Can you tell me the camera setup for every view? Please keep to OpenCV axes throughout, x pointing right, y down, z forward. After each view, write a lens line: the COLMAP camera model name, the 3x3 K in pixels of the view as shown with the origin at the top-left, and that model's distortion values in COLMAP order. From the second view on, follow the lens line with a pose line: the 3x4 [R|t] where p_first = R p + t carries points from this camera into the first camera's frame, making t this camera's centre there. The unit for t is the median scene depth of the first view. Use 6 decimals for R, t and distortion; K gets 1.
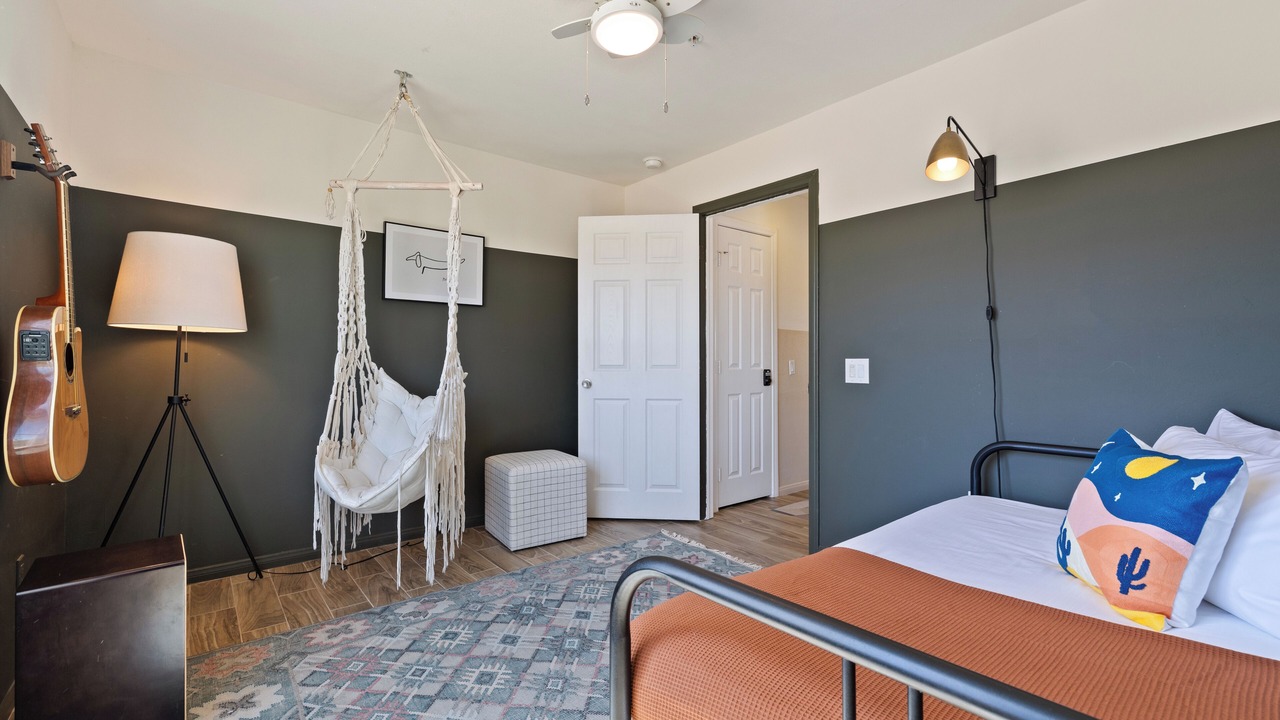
lens RADIAL K [[541.5, 0, 642.1], [0, 541.5, 363.3], [0, 0, 1]] dist [-0.000647, -0.000181]
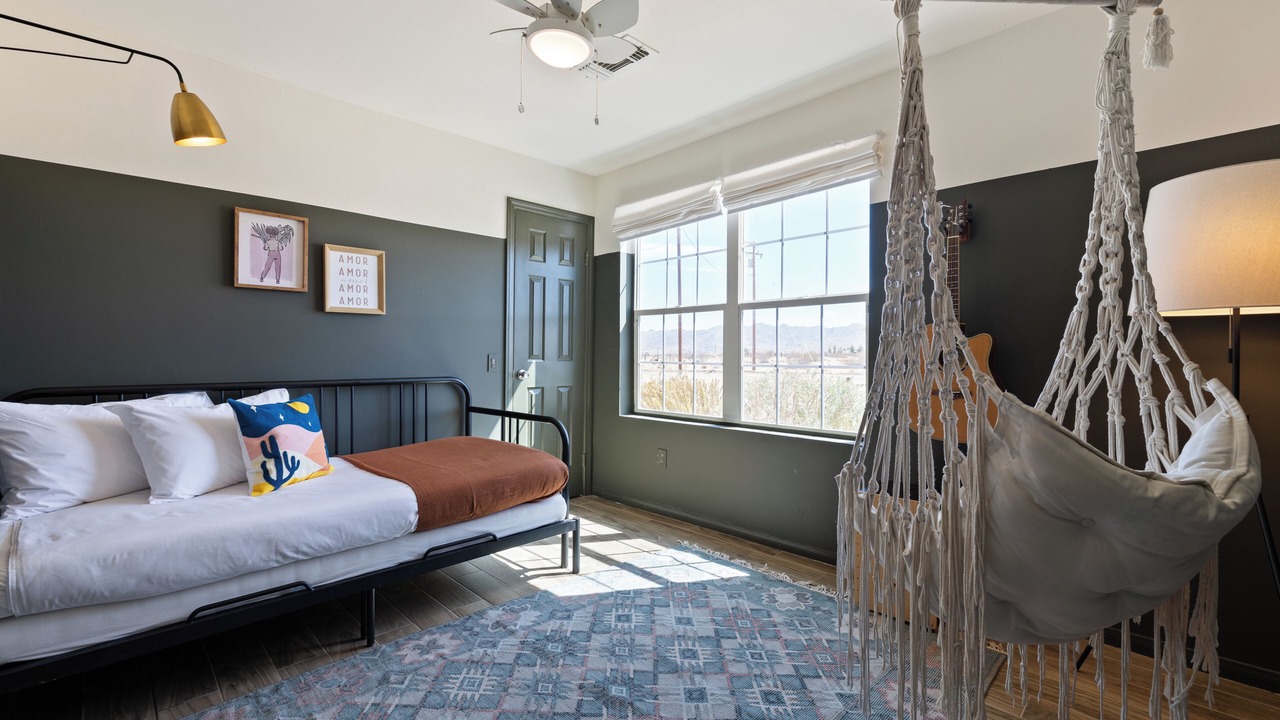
lens RADIAL K [[541.5, 0, 642.1], [0, 541.5, 363.3], [0, 0, 1]] dist [-0.000647, -0.000181]
pose [[-0.996396, -0.009208, -0.084322, -0.098594], [-0.009920, 0.999919, 0.008023, 0.002136], [0.084241, 0.008830, -0.996406, 1.981293]]
